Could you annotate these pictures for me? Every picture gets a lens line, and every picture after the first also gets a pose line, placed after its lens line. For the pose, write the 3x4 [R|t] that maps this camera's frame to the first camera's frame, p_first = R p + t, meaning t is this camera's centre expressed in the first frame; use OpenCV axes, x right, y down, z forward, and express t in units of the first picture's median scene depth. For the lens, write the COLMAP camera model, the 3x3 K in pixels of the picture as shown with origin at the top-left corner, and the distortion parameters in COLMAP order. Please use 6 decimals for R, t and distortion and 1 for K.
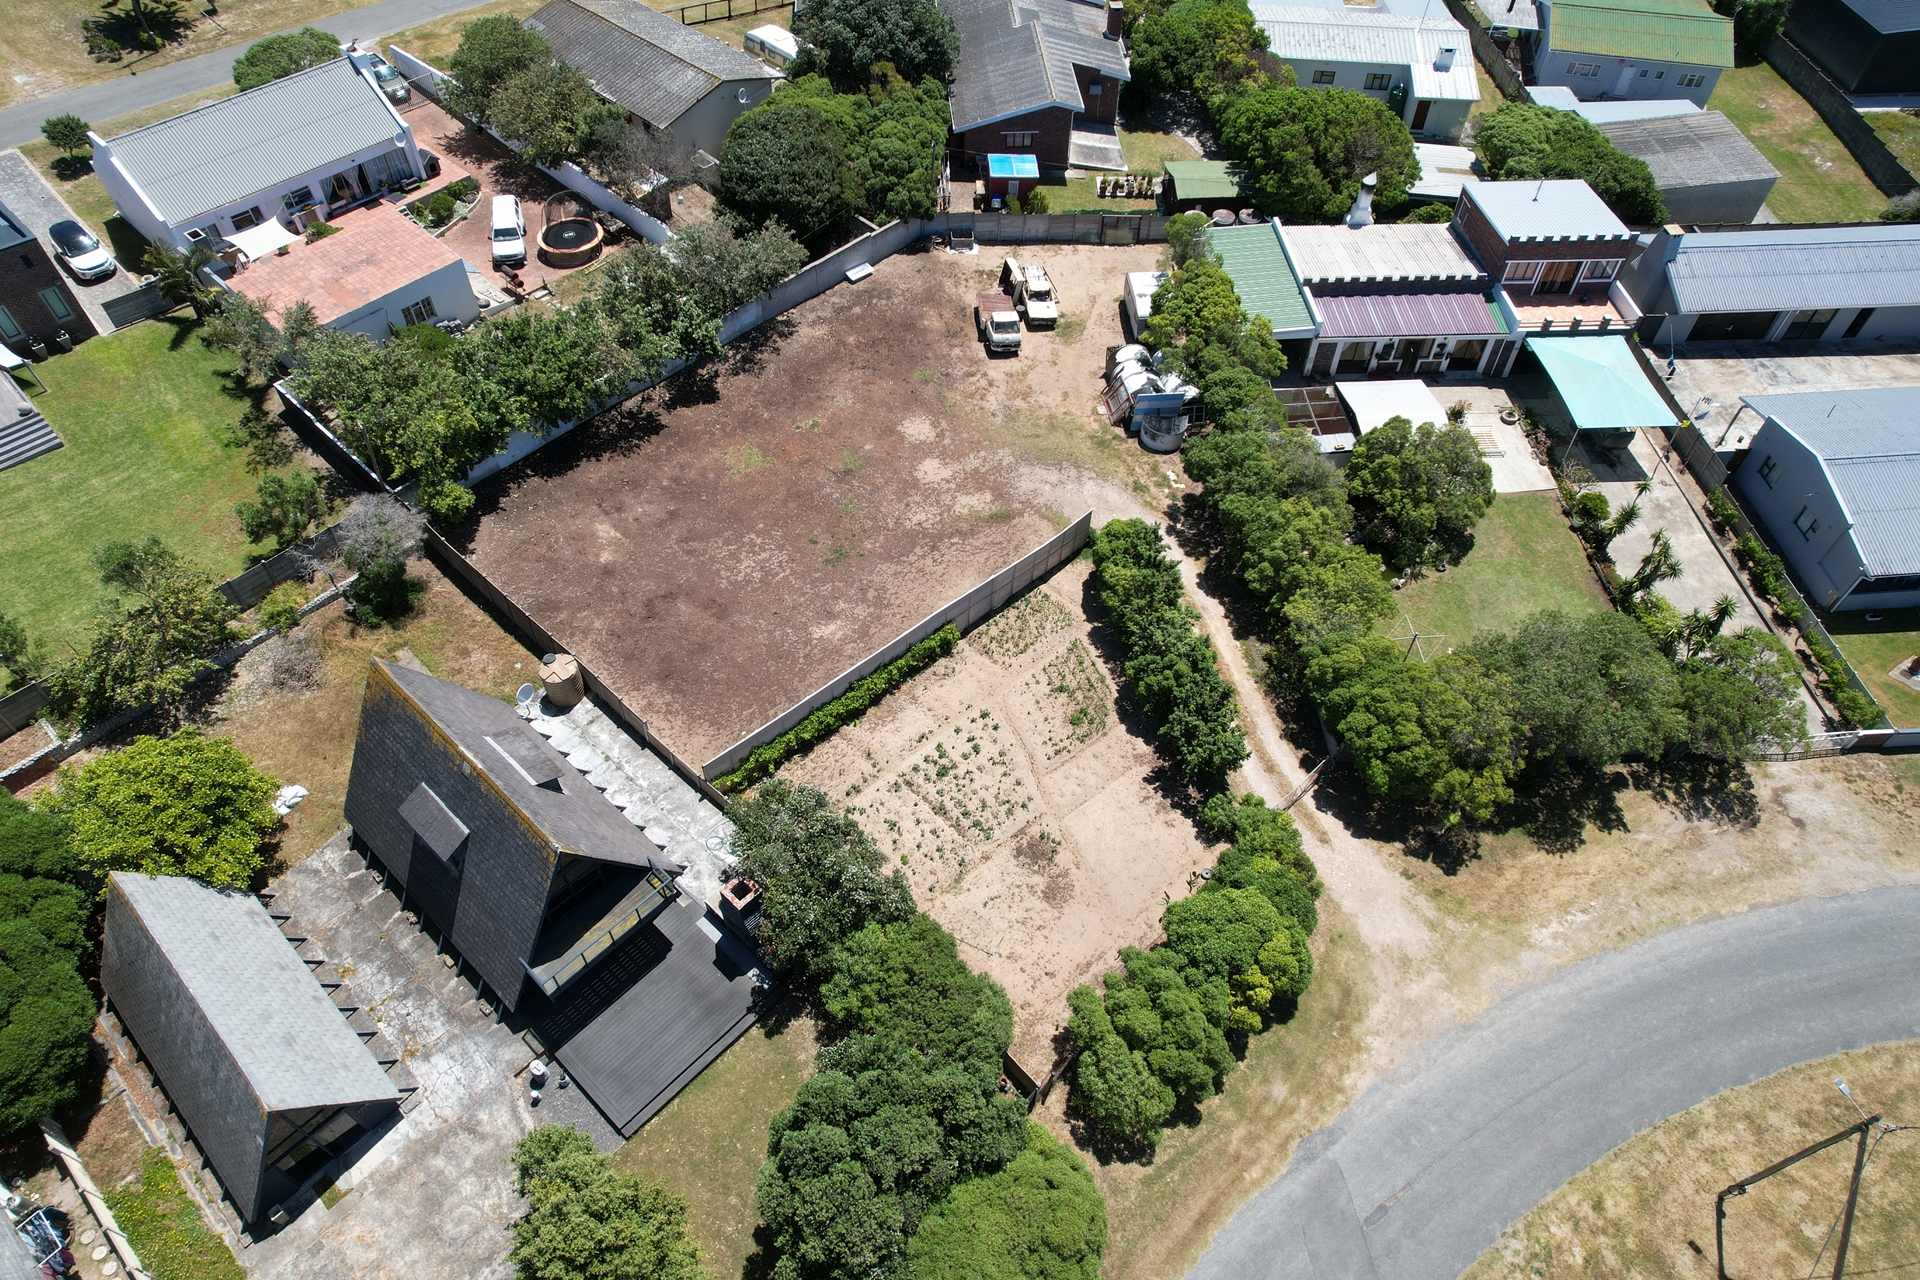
lens RADIAL K [[1230.7, 0, 957.7], [0, 1230.7, 631.7], [0, 0, 1]] dist [-0.073458, 0.070611]
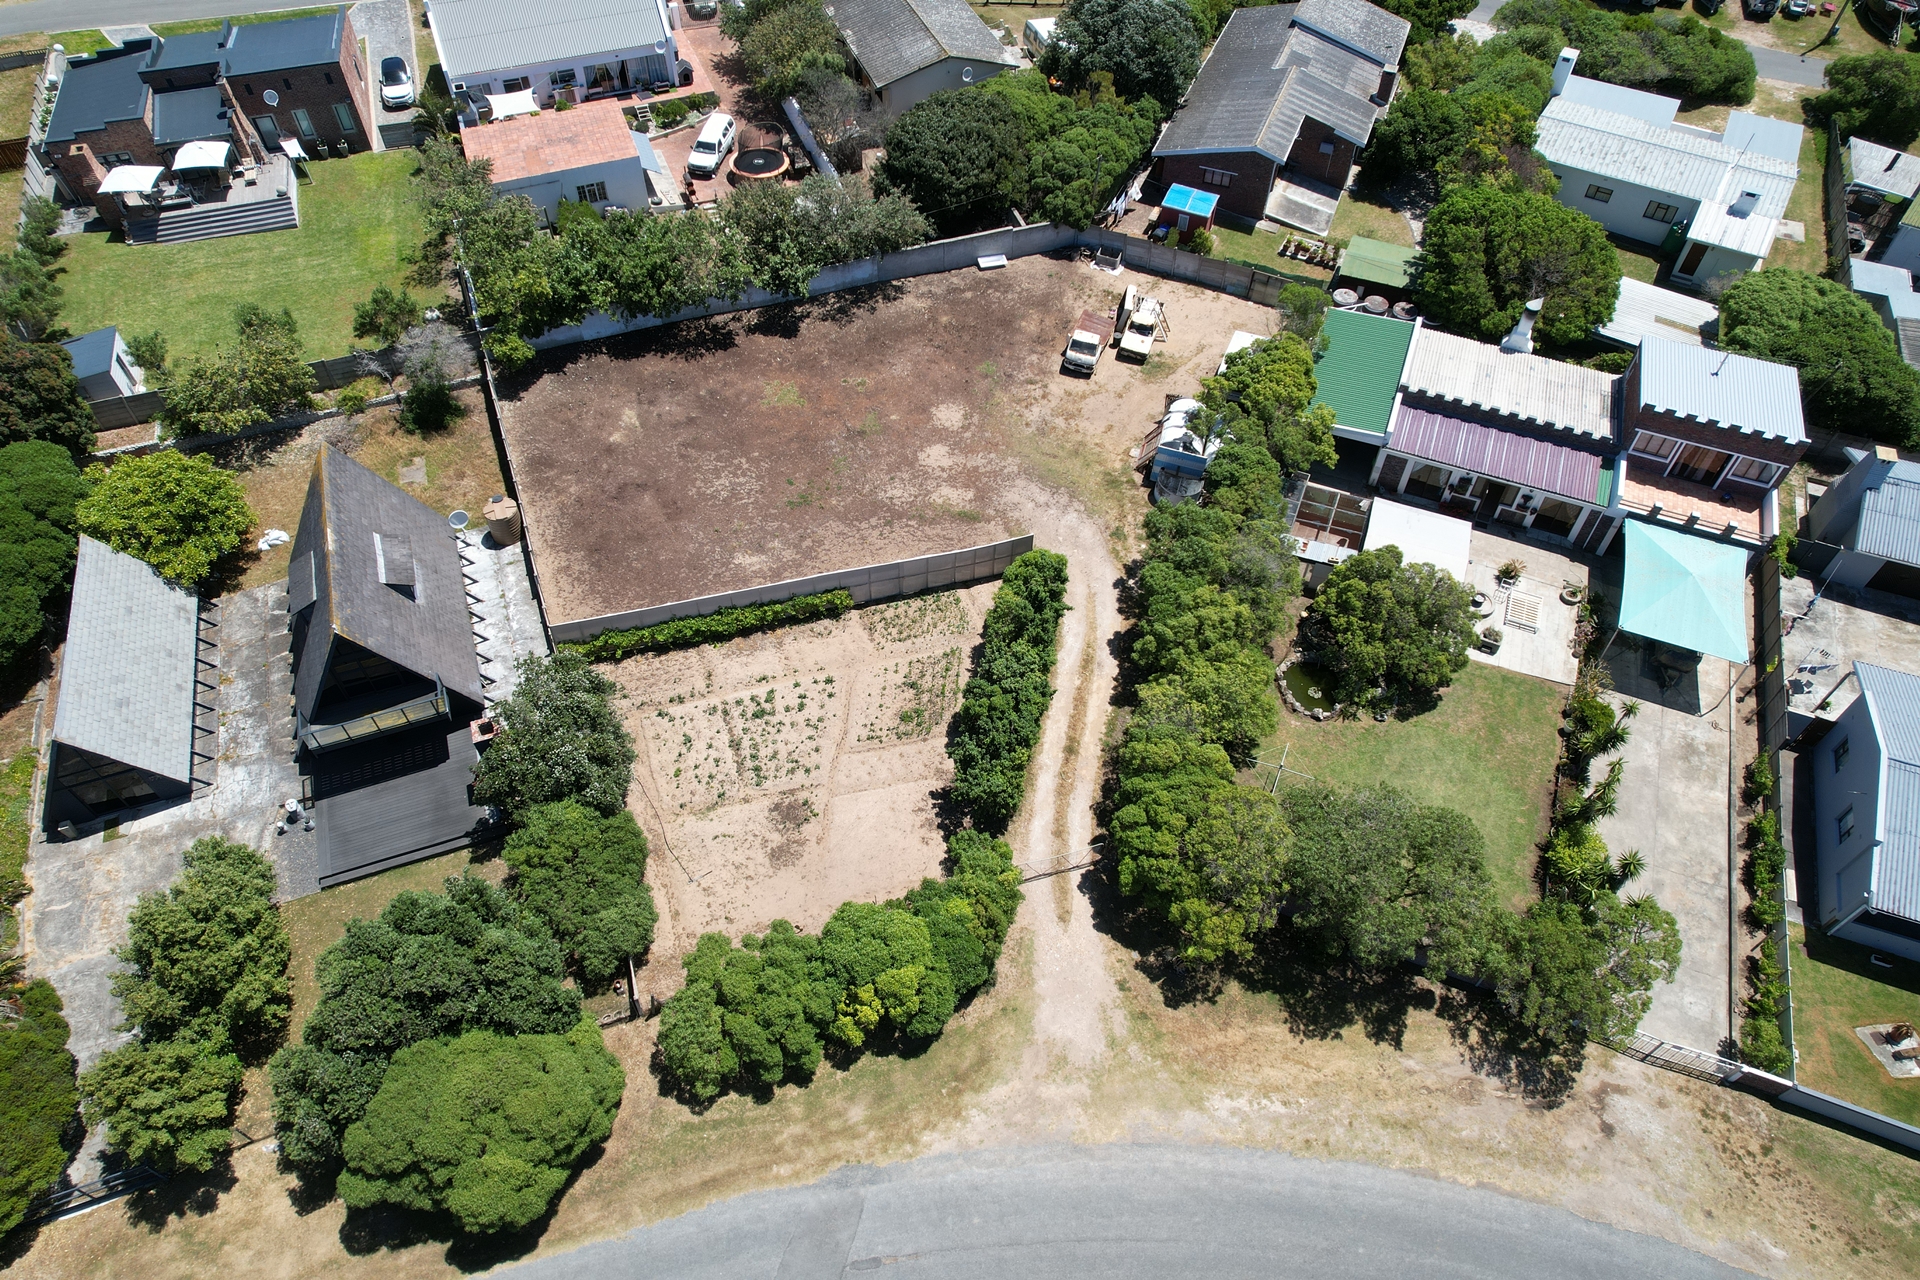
lens RADIAL K [[1230.7, 0, 957.7], [0, 1230.7, 631.7], [0, 0, 1]] dist [-0.073458, 0.070611]
pose [[0.898603, 0.334884, -0.283489, 0.340490], [-0.335522, 0.940817, 0.047844, -0.048860], [0.282733, 0.052123, 0.957781, 0.030693]]
